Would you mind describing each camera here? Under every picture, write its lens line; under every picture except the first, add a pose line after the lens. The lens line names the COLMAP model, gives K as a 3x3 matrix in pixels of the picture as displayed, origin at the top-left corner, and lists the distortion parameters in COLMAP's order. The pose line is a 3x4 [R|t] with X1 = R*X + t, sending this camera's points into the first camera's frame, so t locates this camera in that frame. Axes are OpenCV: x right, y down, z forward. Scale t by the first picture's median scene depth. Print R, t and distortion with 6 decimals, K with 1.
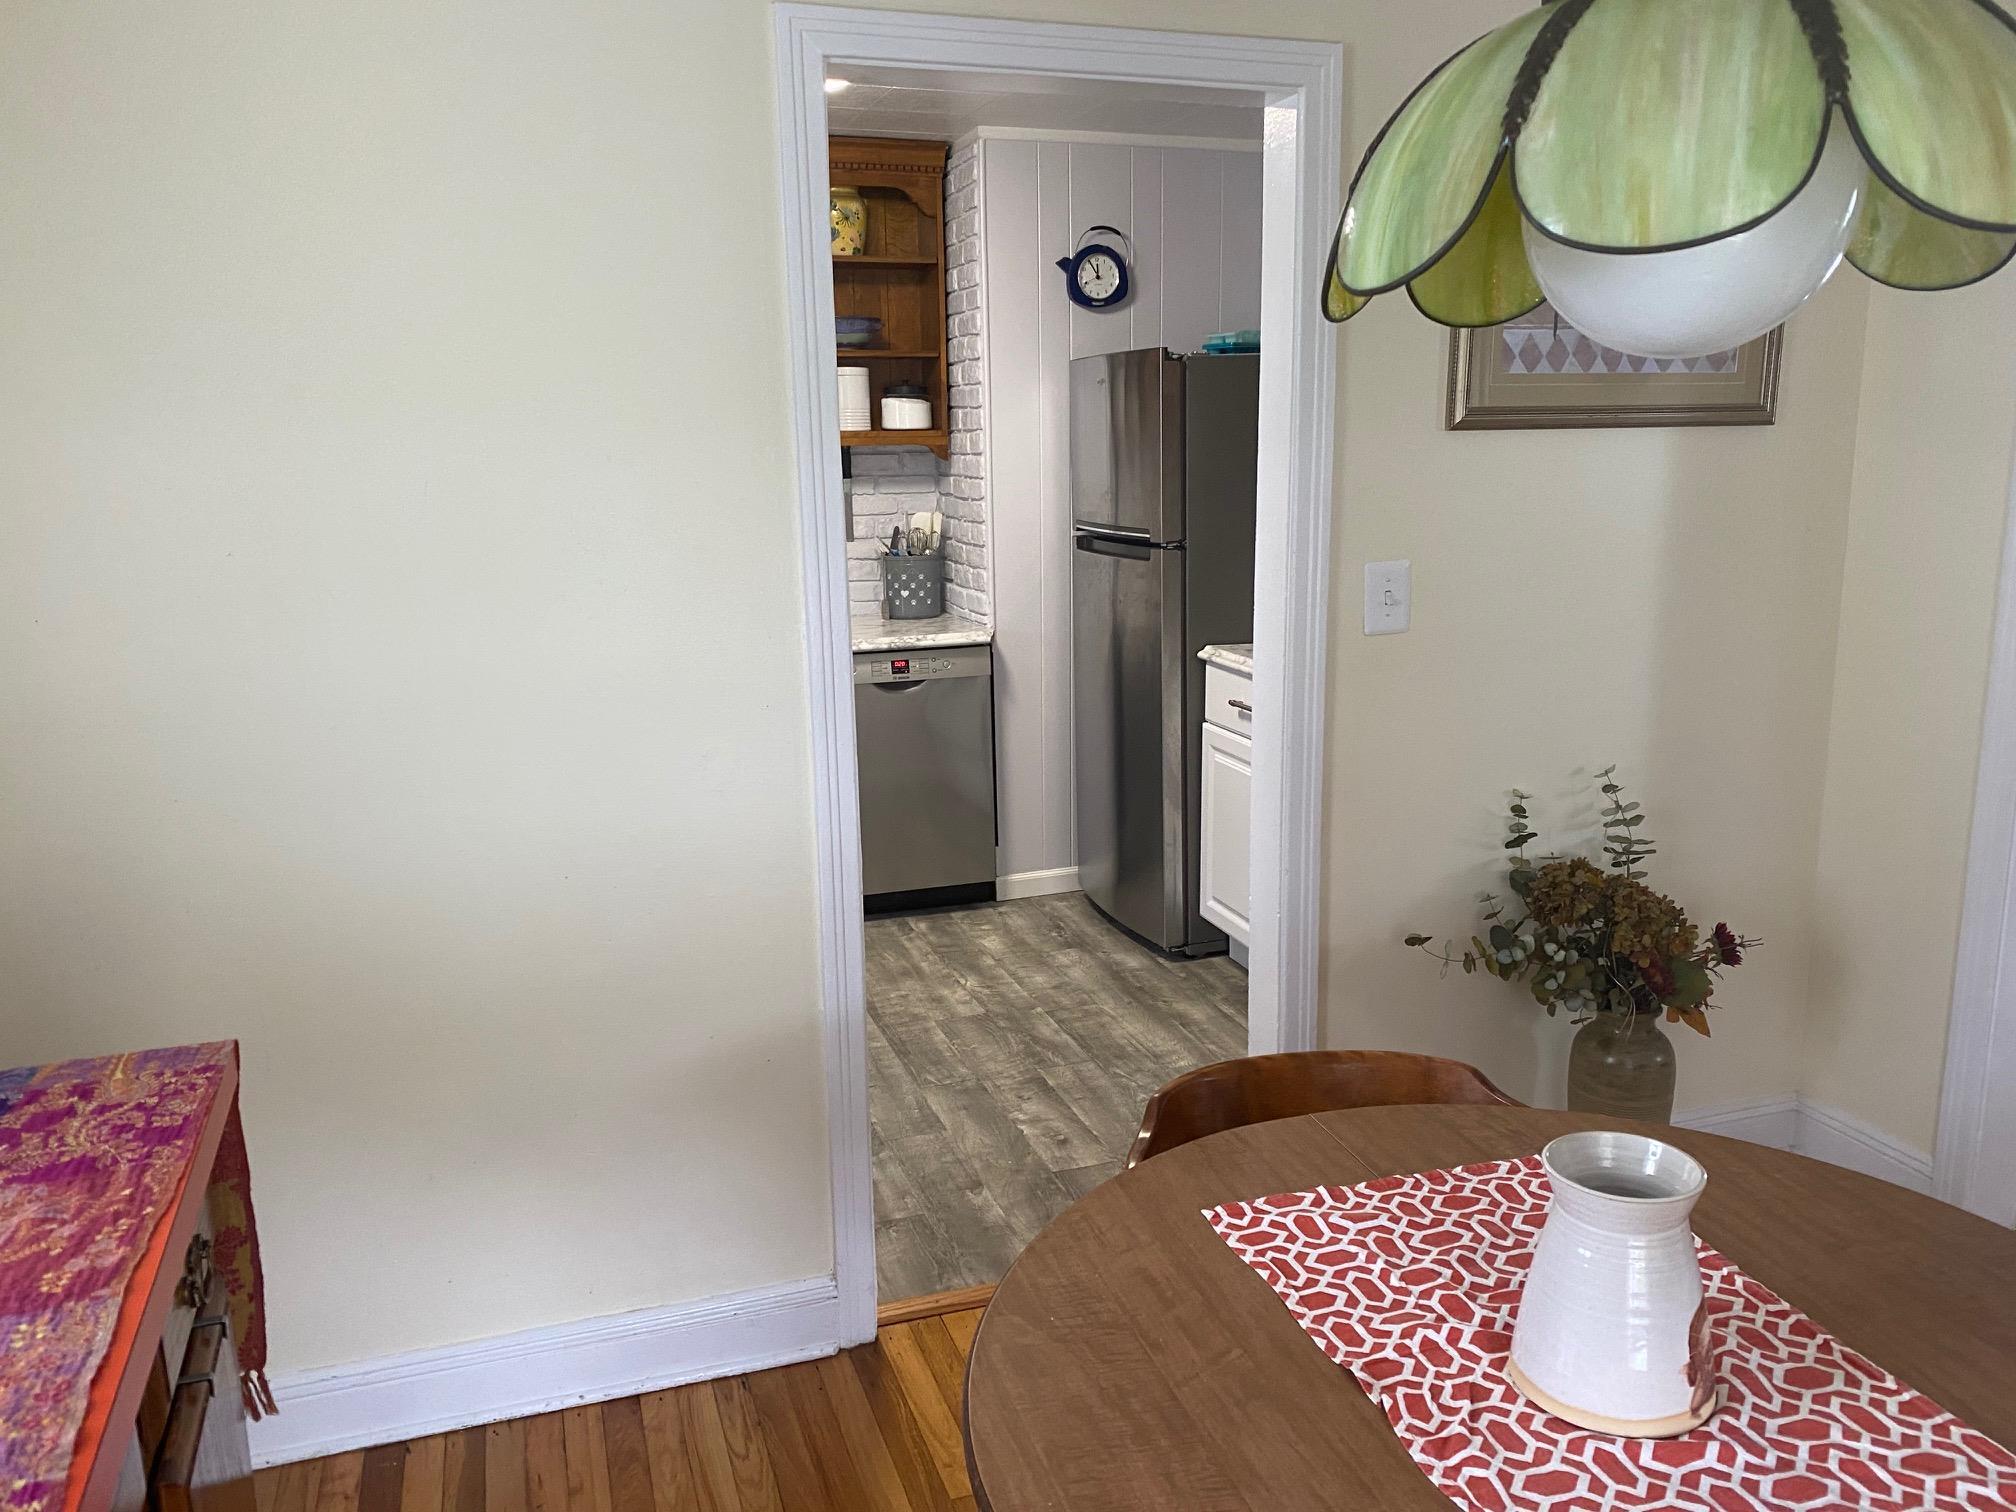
lens RADIAL K [[1540.5, 0, 1005.7], [0, 1540.5, 771.1], [0, 0, 1]] dist [0.024970, -0.026076]
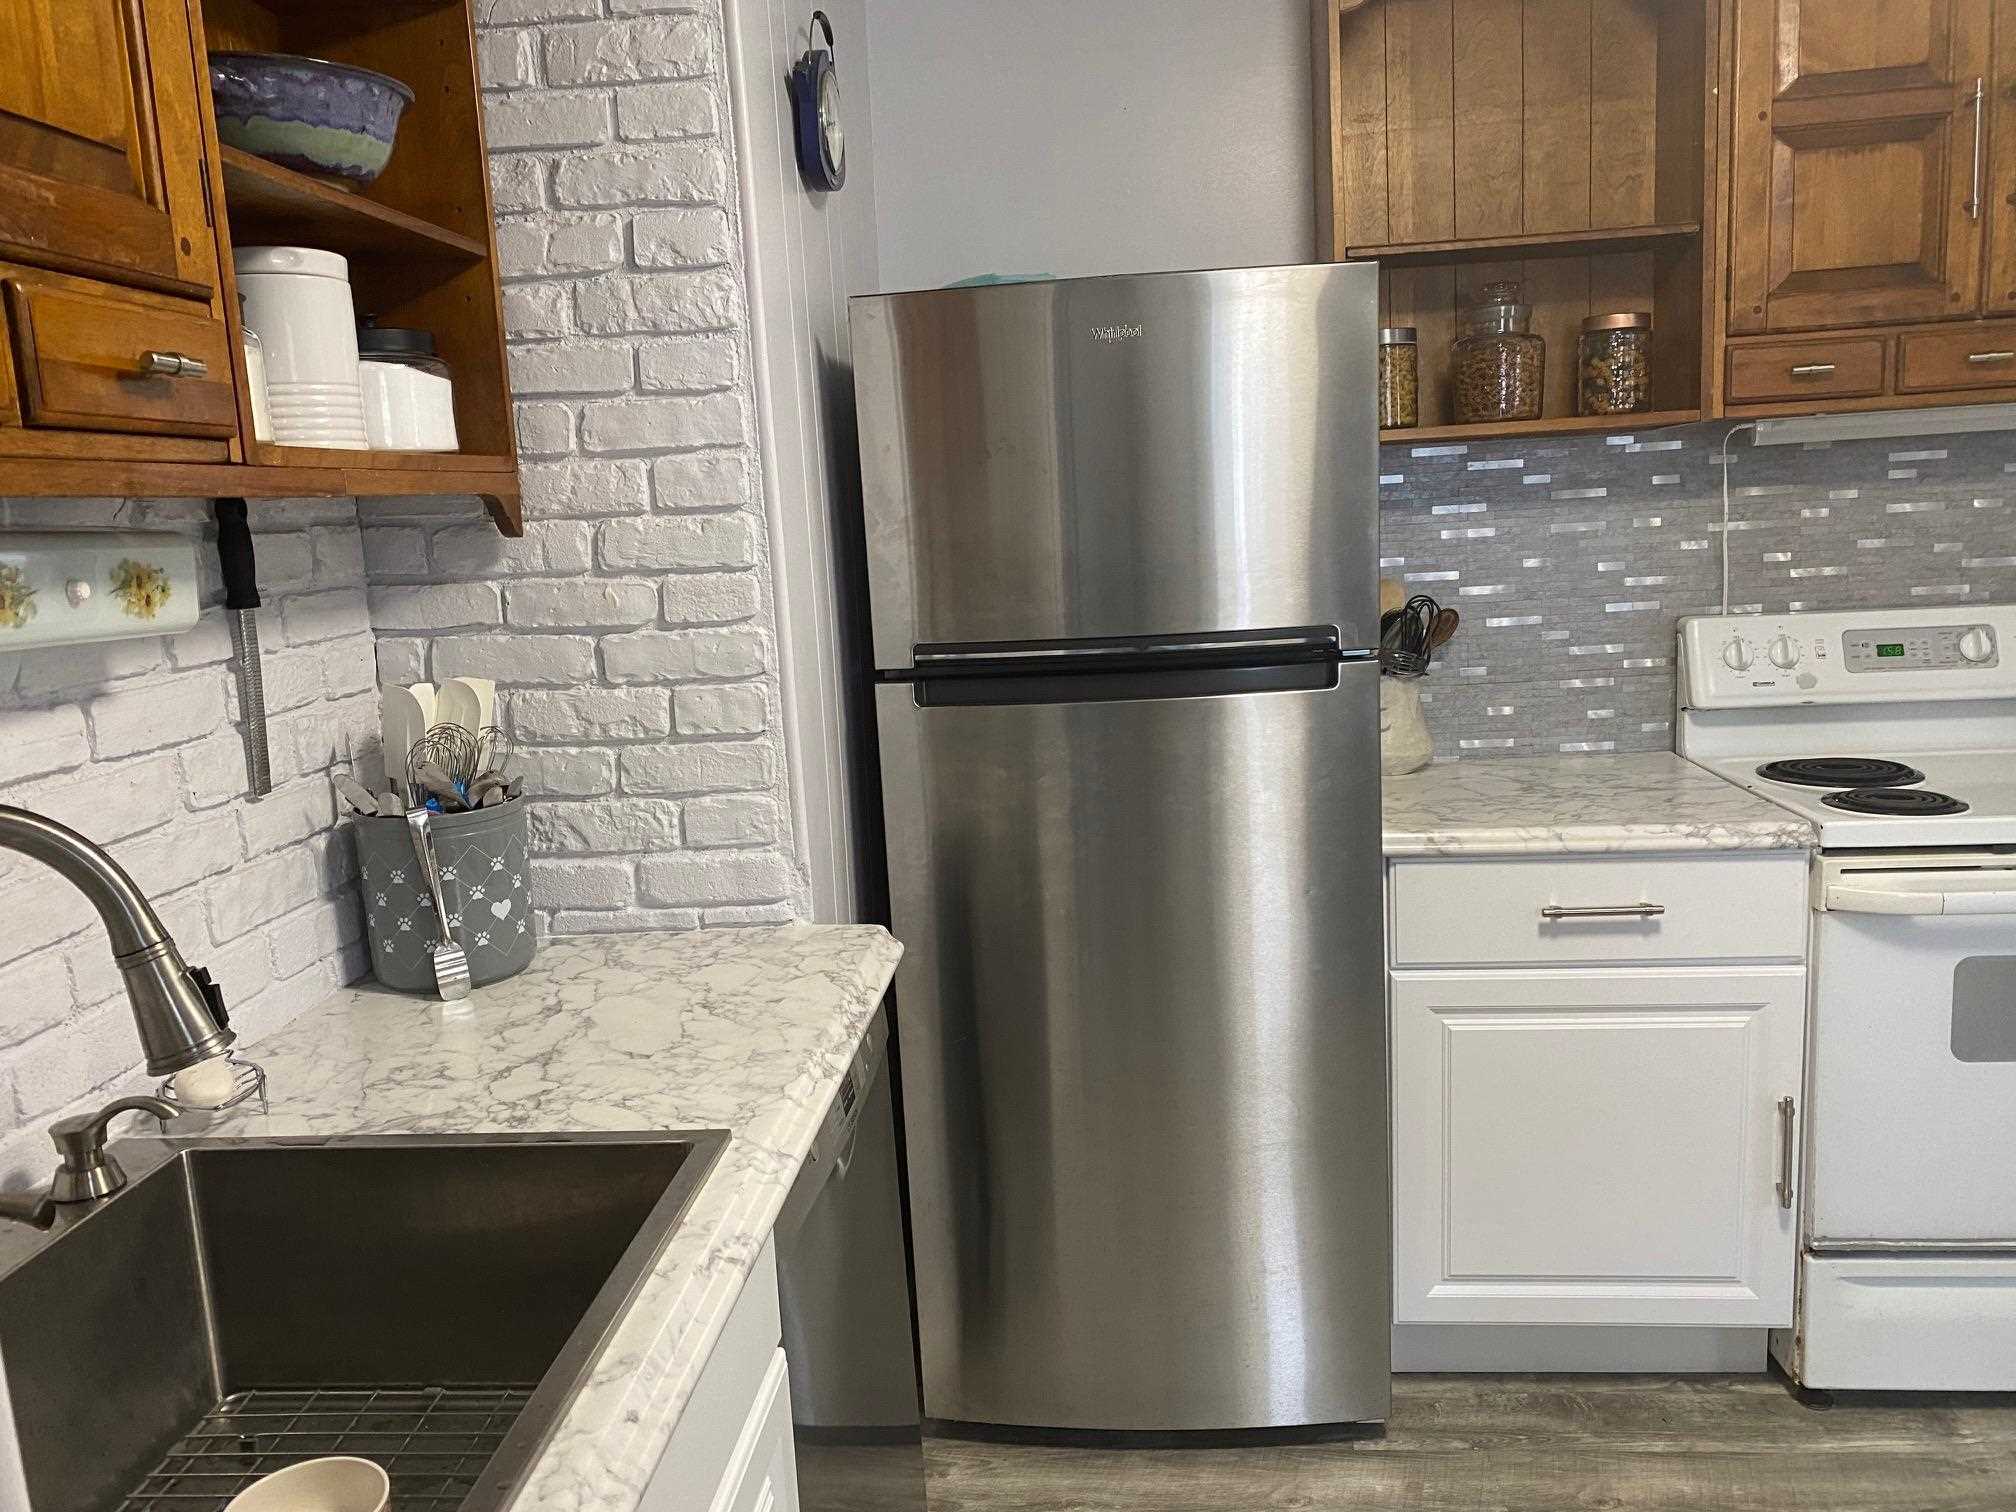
lens RADIAL K [[1540.5, 0, 1003.6], [0, 1540.5, 738.7], [0, 0, 1]] dist [0.024970, -0.026076]
pose [[0.390893, -0.147067, 0.908611, -0.350552], [0.240547, 0.969168, 0.053384, -0.150184], [-0.888448, 0.197696, 0.414218, 0.773676]]
